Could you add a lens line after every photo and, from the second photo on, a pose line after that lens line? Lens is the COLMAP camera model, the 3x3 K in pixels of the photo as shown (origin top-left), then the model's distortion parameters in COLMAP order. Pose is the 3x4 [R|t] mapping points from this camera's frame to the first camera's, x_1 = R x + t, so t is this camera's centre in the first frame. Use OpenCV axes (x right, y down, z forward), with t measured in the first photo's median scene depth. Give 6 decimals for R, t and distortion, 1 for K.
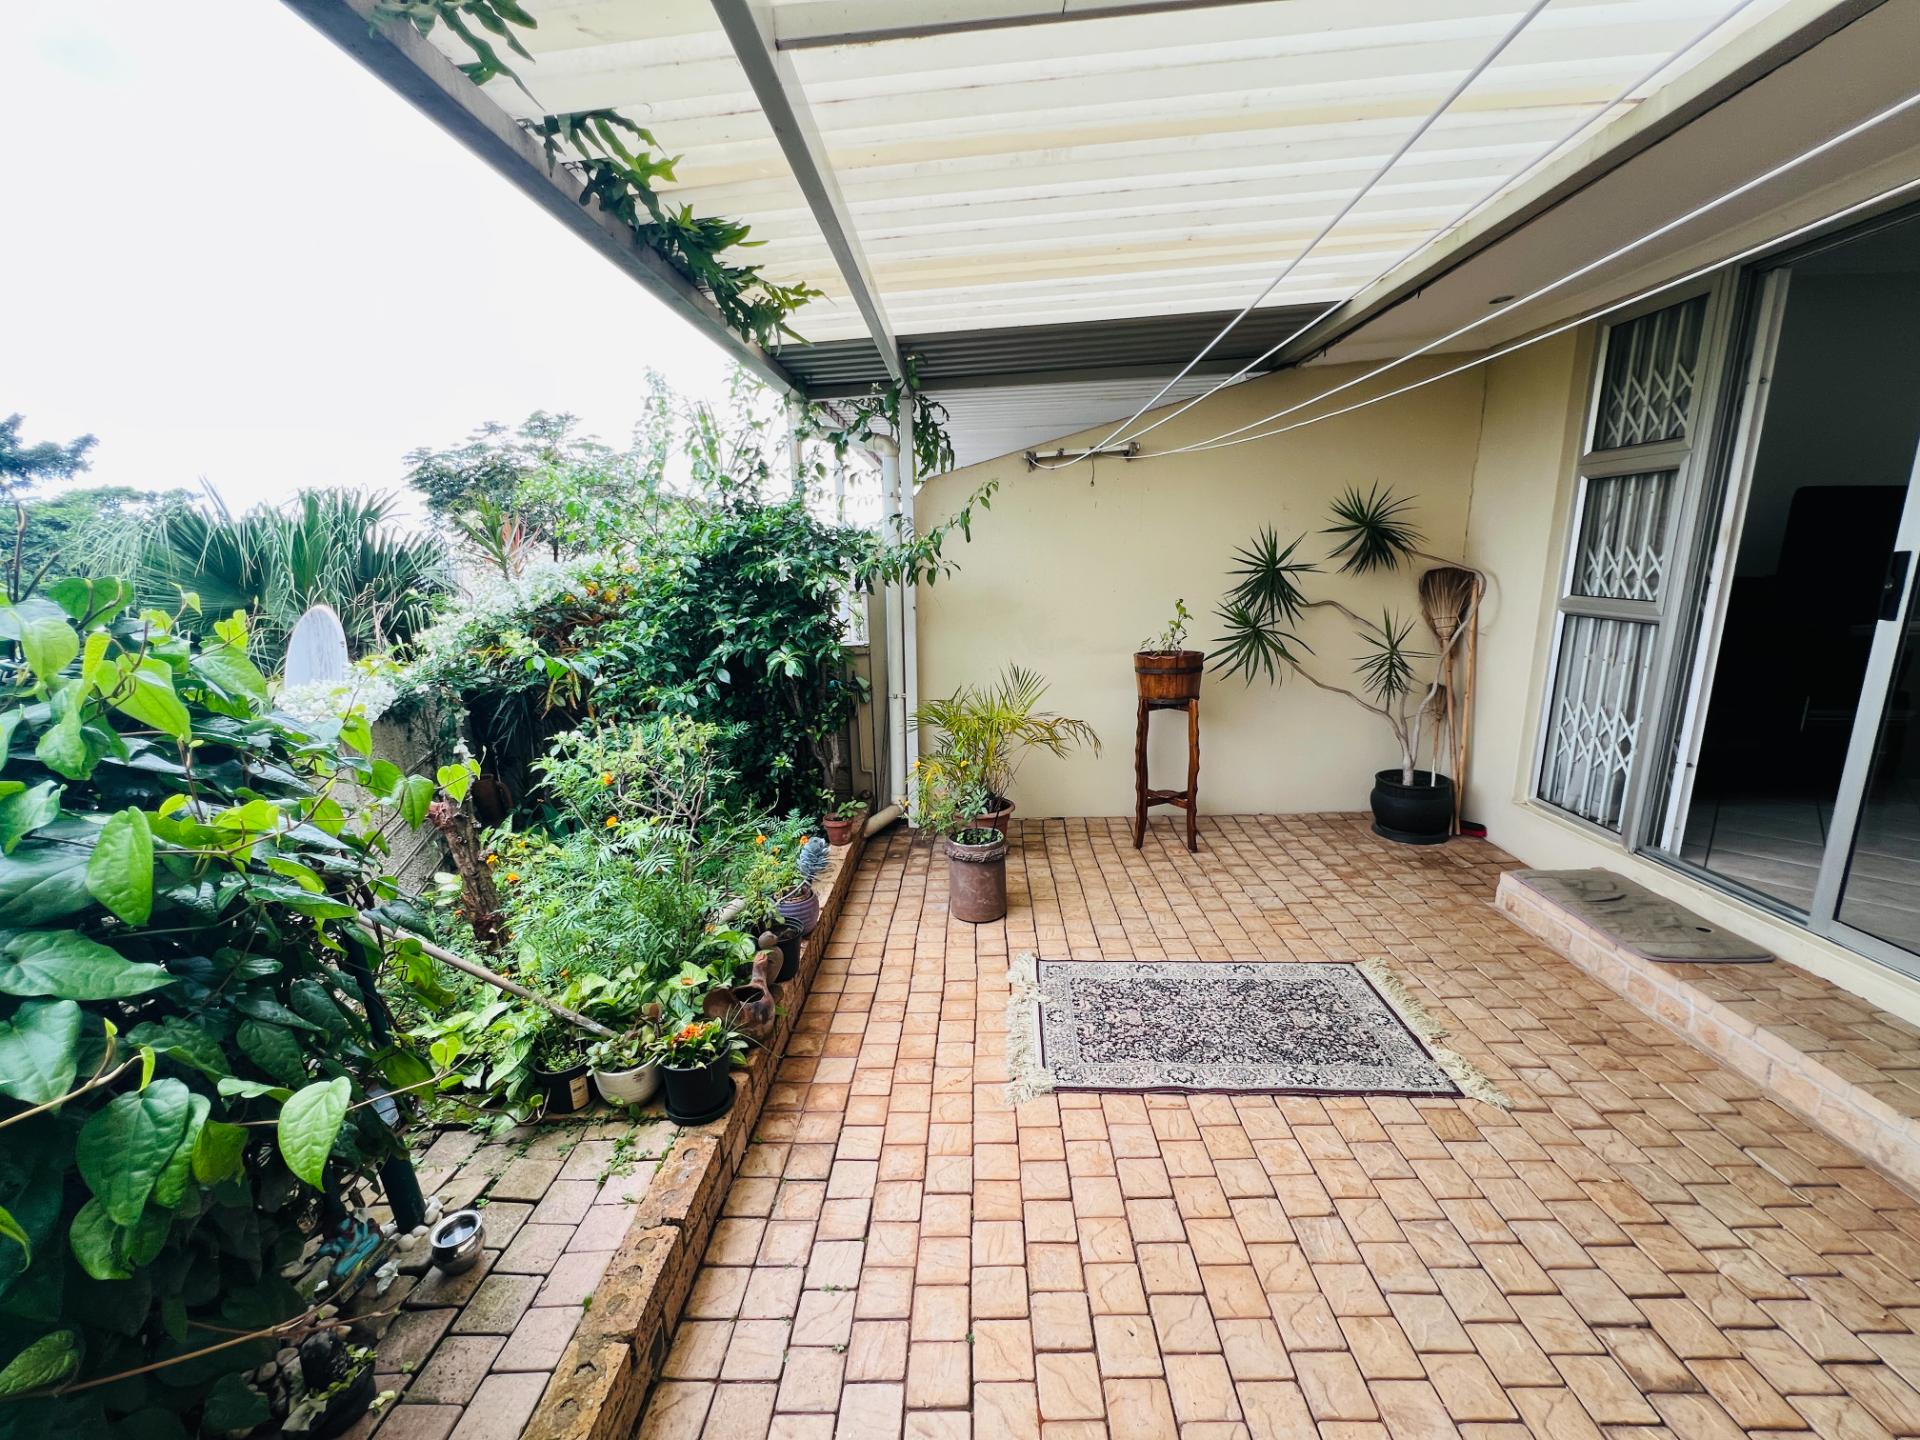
lens RADIAL K [[767.4, 0, 956.3], [0, 767.4, 717.9], [0, 0, 1]] dist [-0.006669, 0.002438]
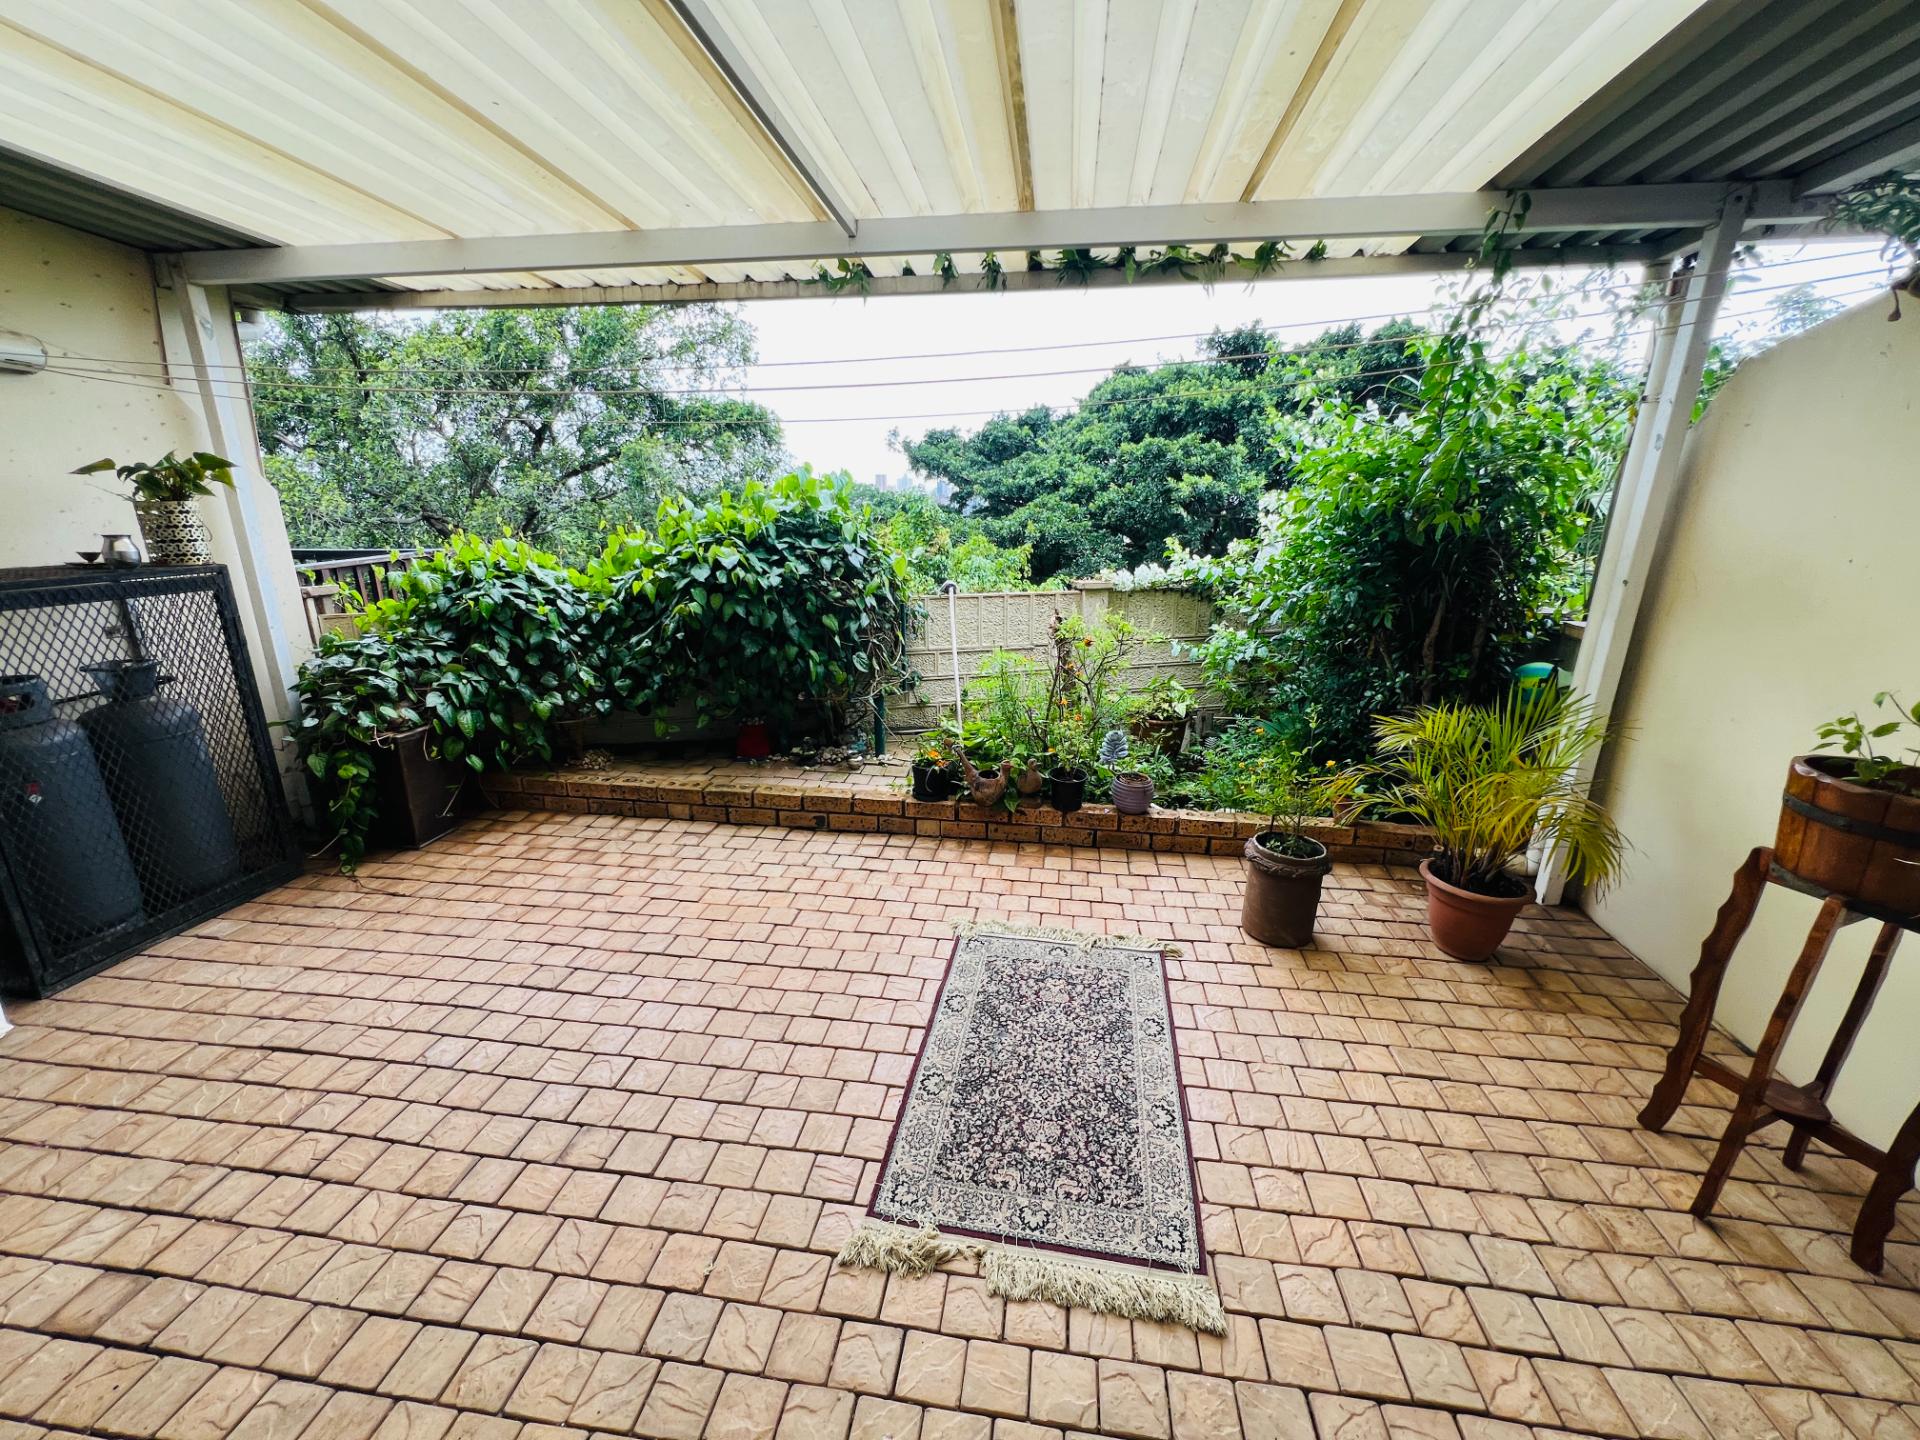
lens RADIAL K [[767.4, 0, 956.3], [0, 767.4, 717.9], [0, 0, 1]] dist [-0.006669, 0.002438]
pose [[-0.109515, 0.284441, -0.952418, 0.864532], [-0.217210, 0.928175, 0.302177, -0.147596], [0.969962, 0.239967, -0.039866, 0.699873]]
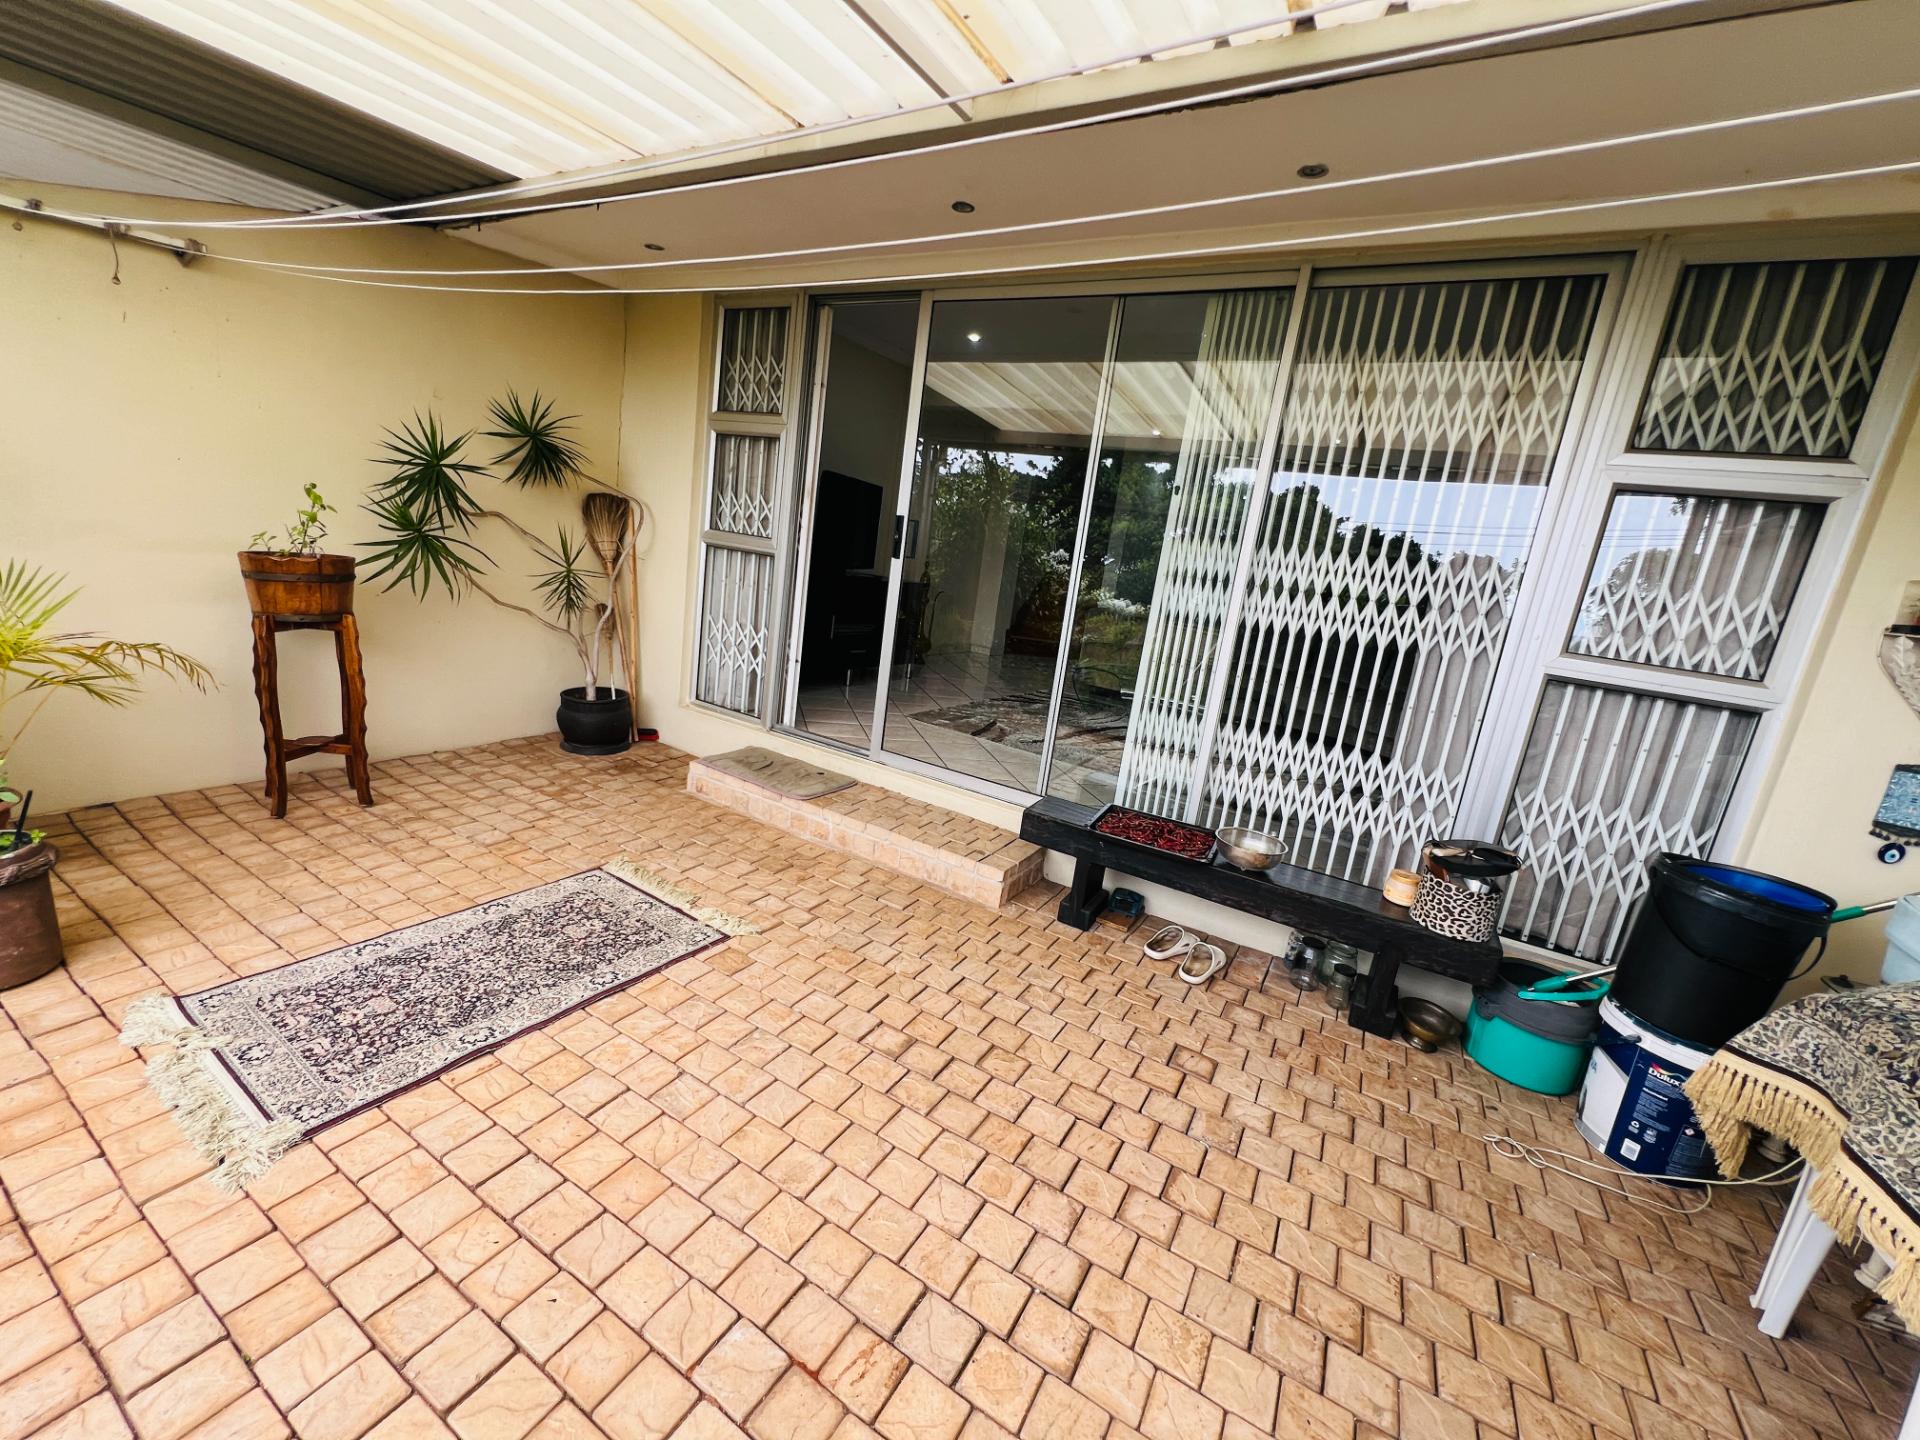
lens RADIAL K [[767.4, 0, 956.3], [0, 767.4, 717.9], [0, 0, 1]] dist [-0.006669, 0.002438]
pose [[0.469750, -0.109644, 0.875964, -0.118189], [0.043251, 0.993924, 0.101215, 0.033279], [-0.881739, -0.009659, 0.471638, 0.086263]]
